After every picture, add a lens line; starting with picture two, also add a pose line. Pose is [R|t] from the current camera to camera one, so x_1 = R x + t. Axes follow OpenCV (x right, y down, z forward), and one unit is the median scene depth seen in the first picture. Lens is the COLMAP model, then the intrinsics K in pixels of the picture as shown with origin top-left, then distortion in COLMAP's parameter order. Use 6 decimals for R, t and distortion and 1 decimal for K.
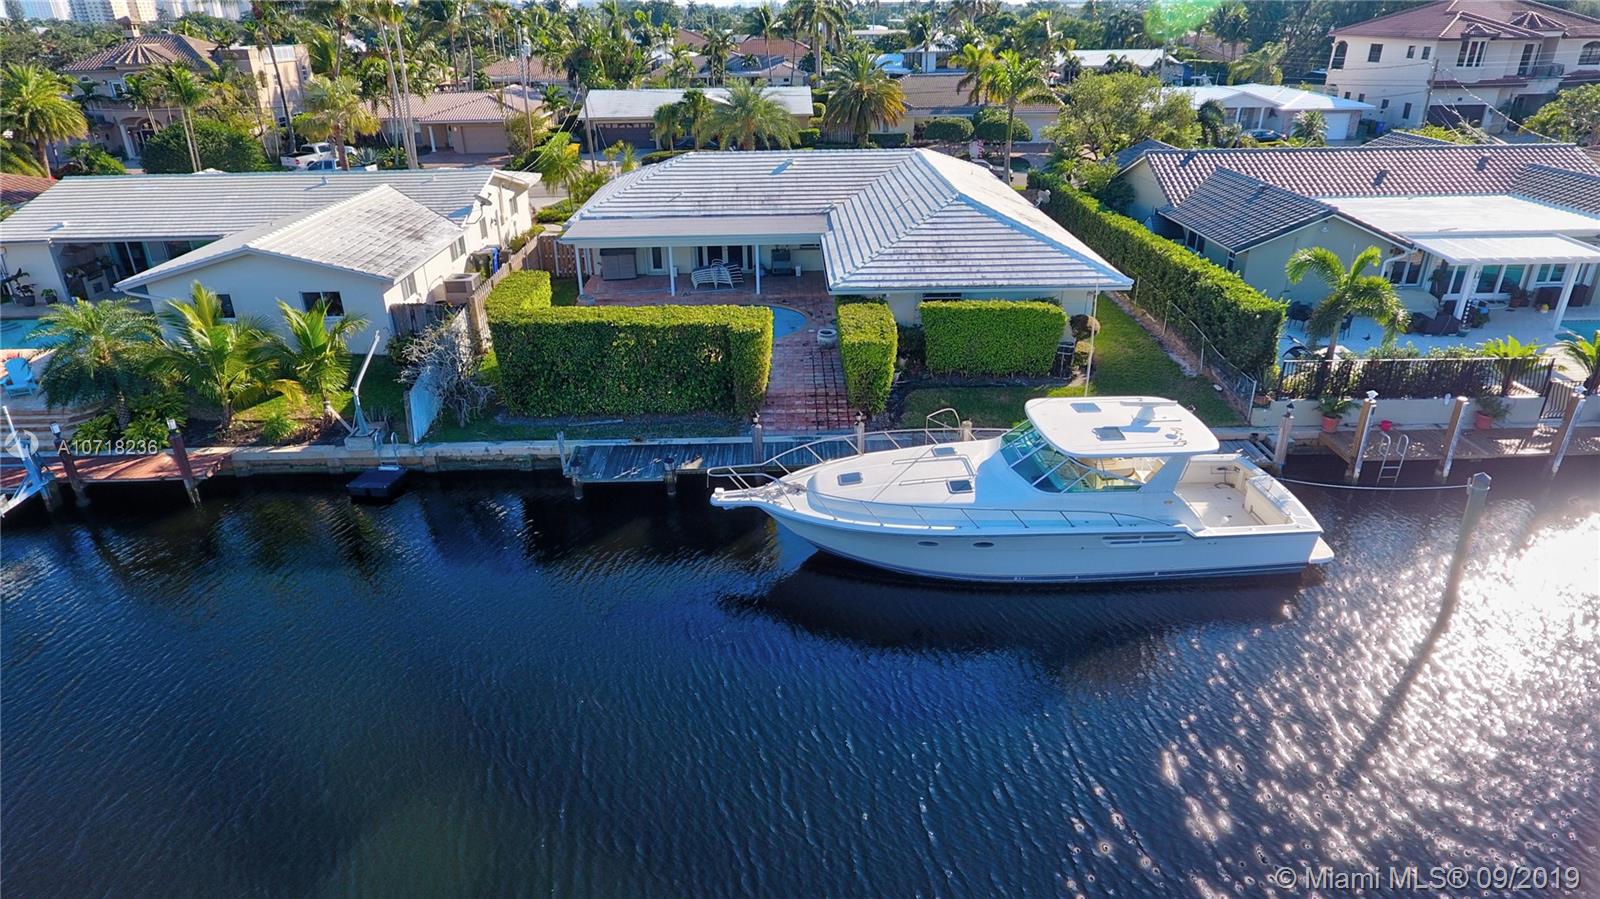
lens RADIAL K [[935.7, 0, 800.0], [0, 935.7, 449.5], [0, 0, 1]] dist [-0.008403, 0.001132]
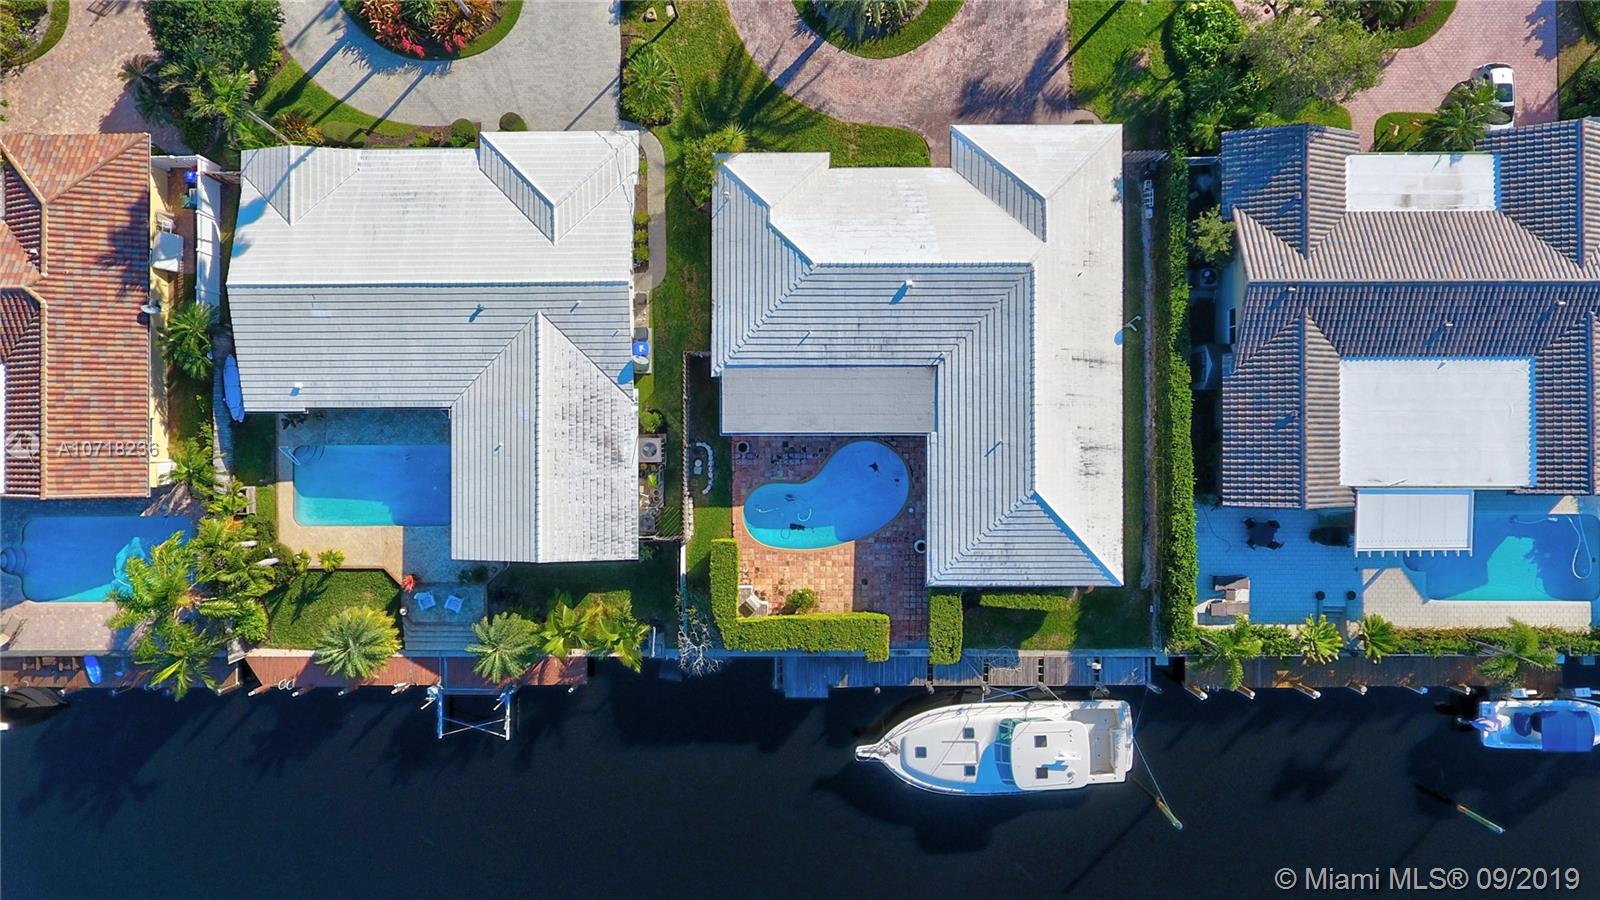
lens RADIAL K [[935.7, 0, 800.0], [0, 935.7, 450.0], [0, 0, 1]] dist [-0.008403, 0.001132]
pose [[0.999686, 0.023420, 0.008863, -0.215879], [-0.018079, 0.430122, 0.902590, -1.828707], [0.017327, -0.902467, 0.430411, 0.582217]]
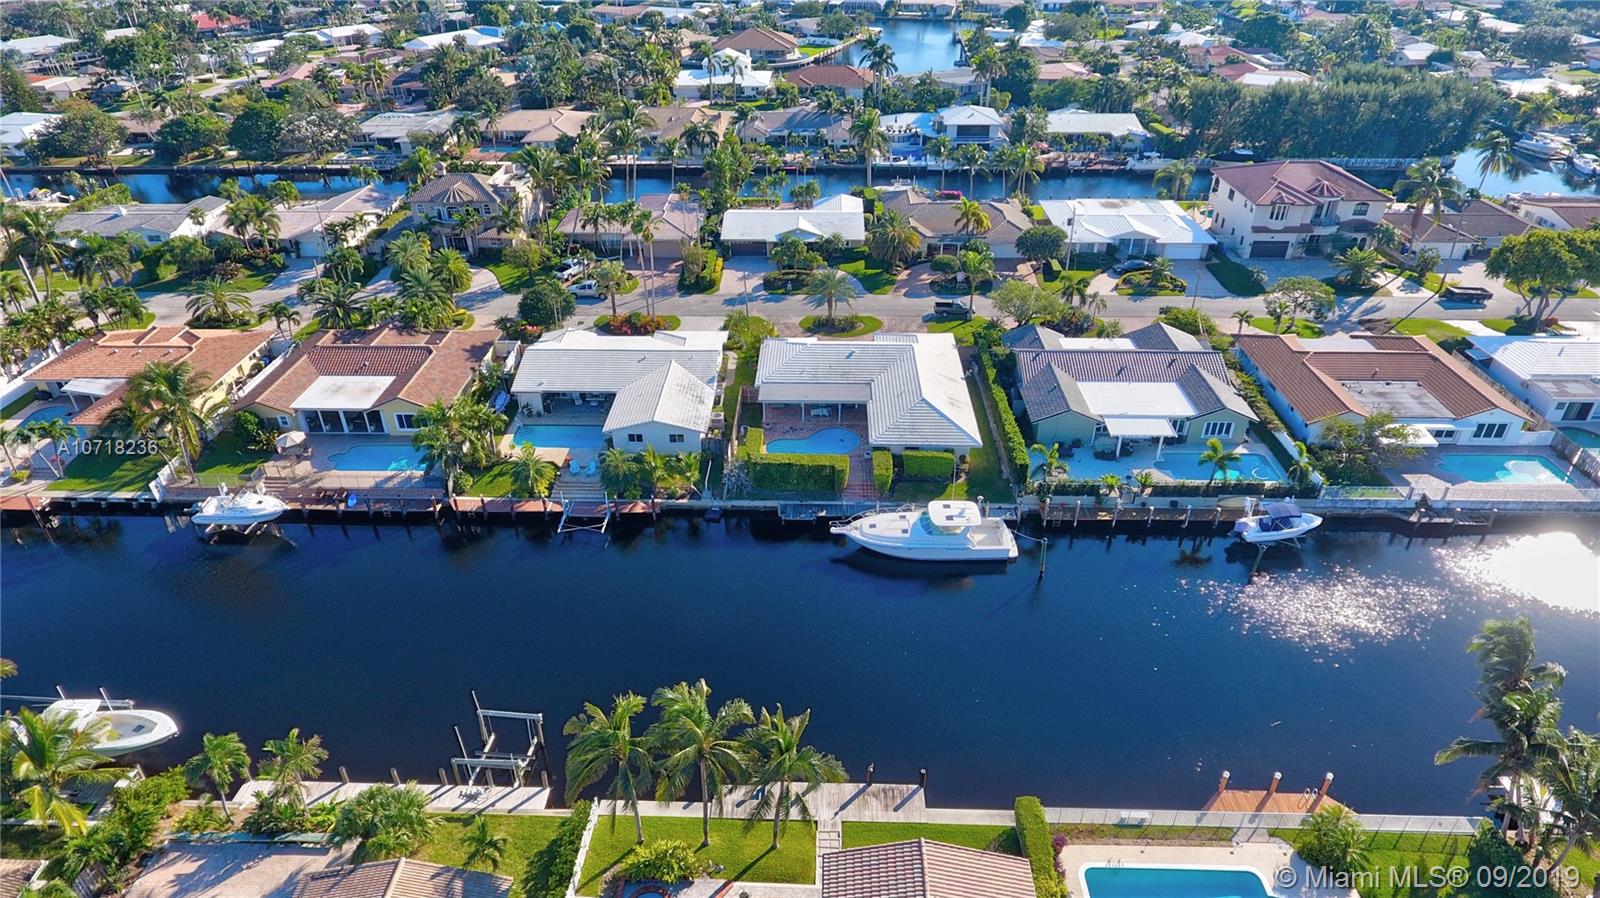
lens RADIAL K [[935.7, 0, 800.0], [0, 935.7, 449.0], [0, 0, 1]] dist [-0.008403, 0.001132]
pose [[0.998737, 0.032414, -0.038379, -0.070464], [-0.027804, 0.992965, 0.115094, -0.507741], [0.041839, -0.113882, 0.992613, -1.868114]]
